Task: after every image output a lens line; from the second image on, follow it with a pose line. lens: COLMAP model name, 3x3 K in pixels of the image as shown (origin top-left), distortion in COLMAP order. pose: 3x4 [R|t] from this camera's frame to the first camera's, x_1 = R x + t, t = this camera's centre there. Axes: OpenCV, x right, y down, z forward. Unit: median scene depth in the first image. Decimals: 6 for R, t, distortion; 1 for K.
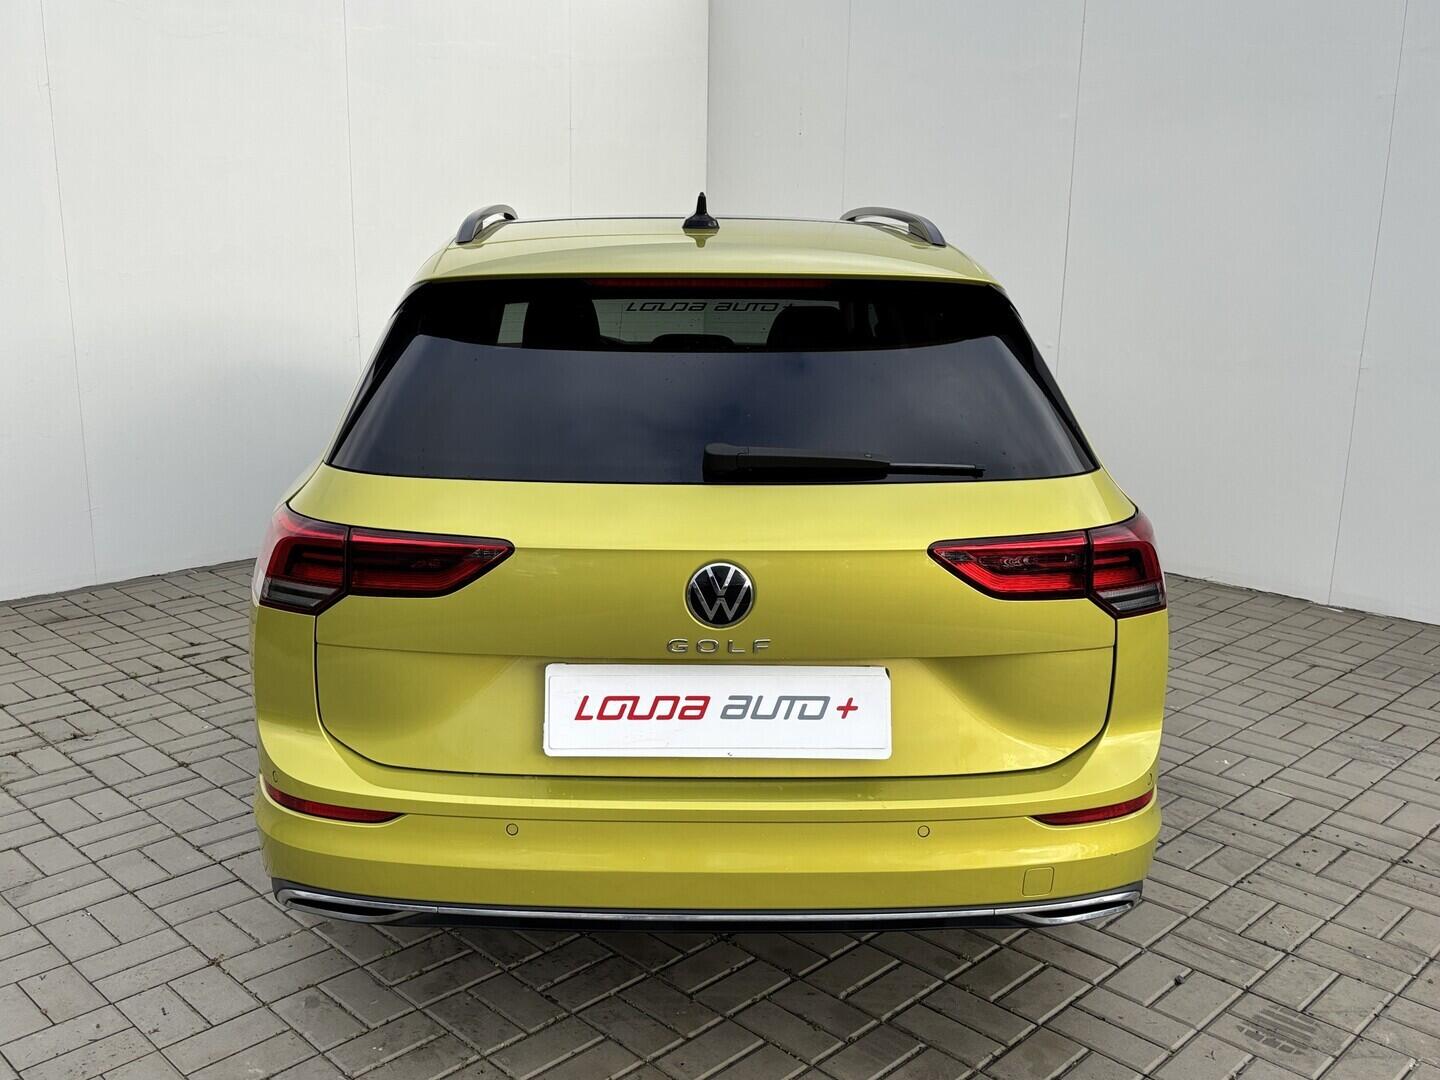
lens RADIAL K [[1437.1, 0, 682.4], [0, 1437.1, 522.9], [0, 0, 1]] dist [0.061580, 0.000000]
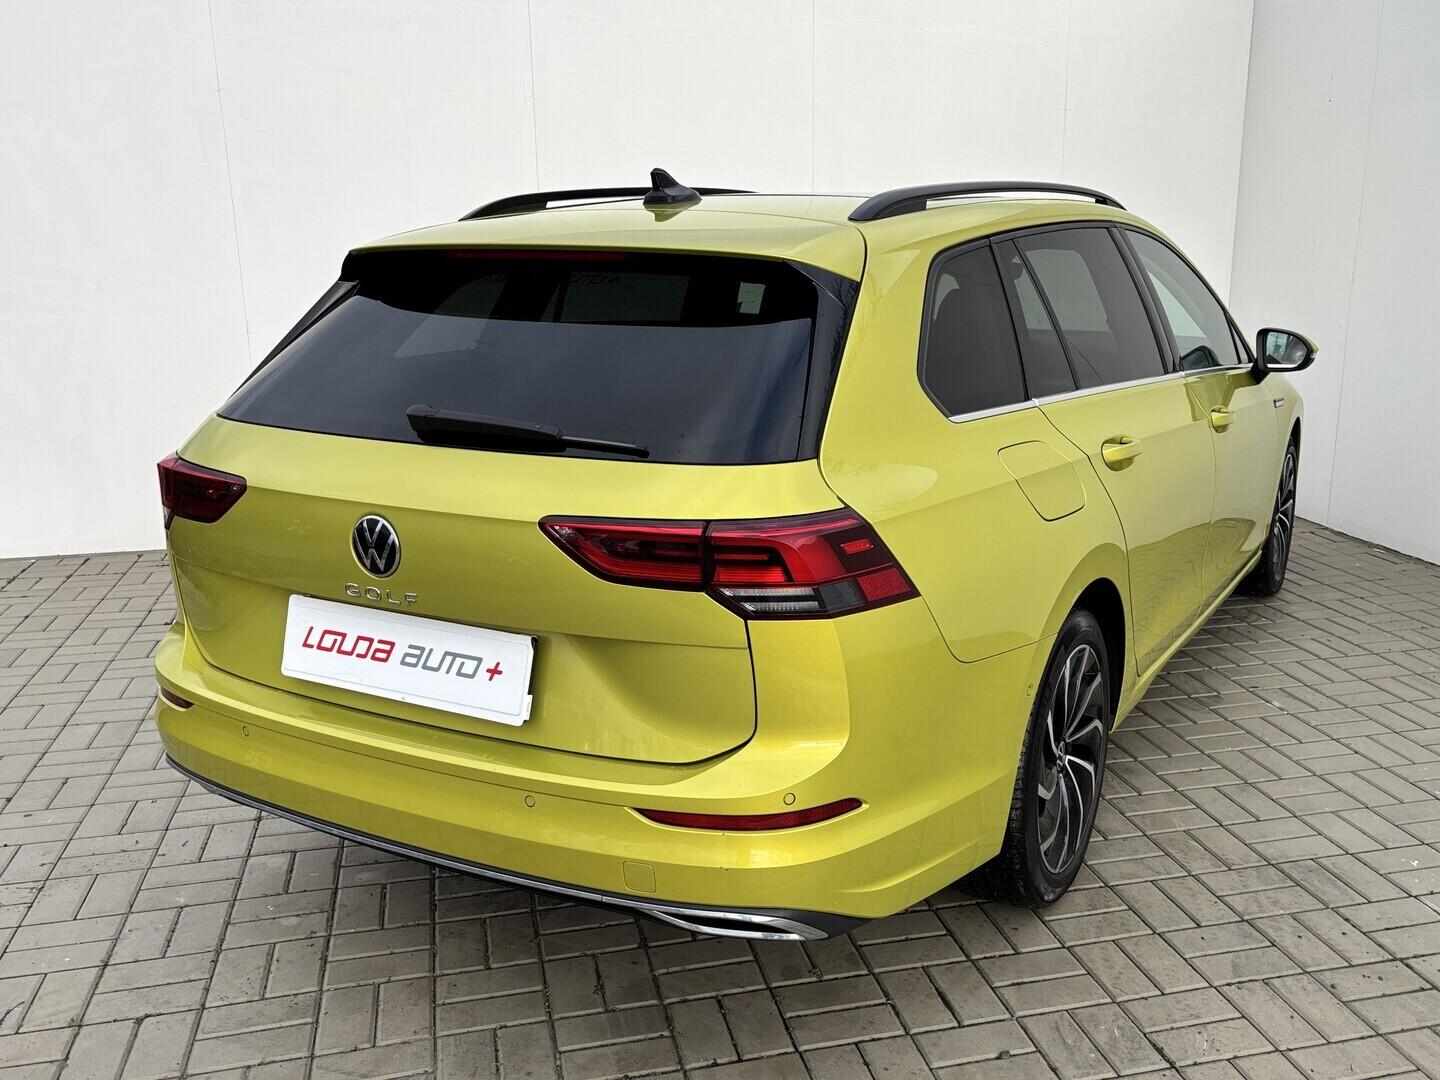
lens RADIAL K [[1437.1, 0, 768.9], [0, 1437.1, 557.3], [0, 0, 1]] dist [0.061580, 0.000000]
pose [[0.867346, 0.108261, -0.485788, 0.770670], [-0.094269, 0.994122, 0.053236, -0.024806], [0.488696, -0.000380, 0.872454, 0.203643]]
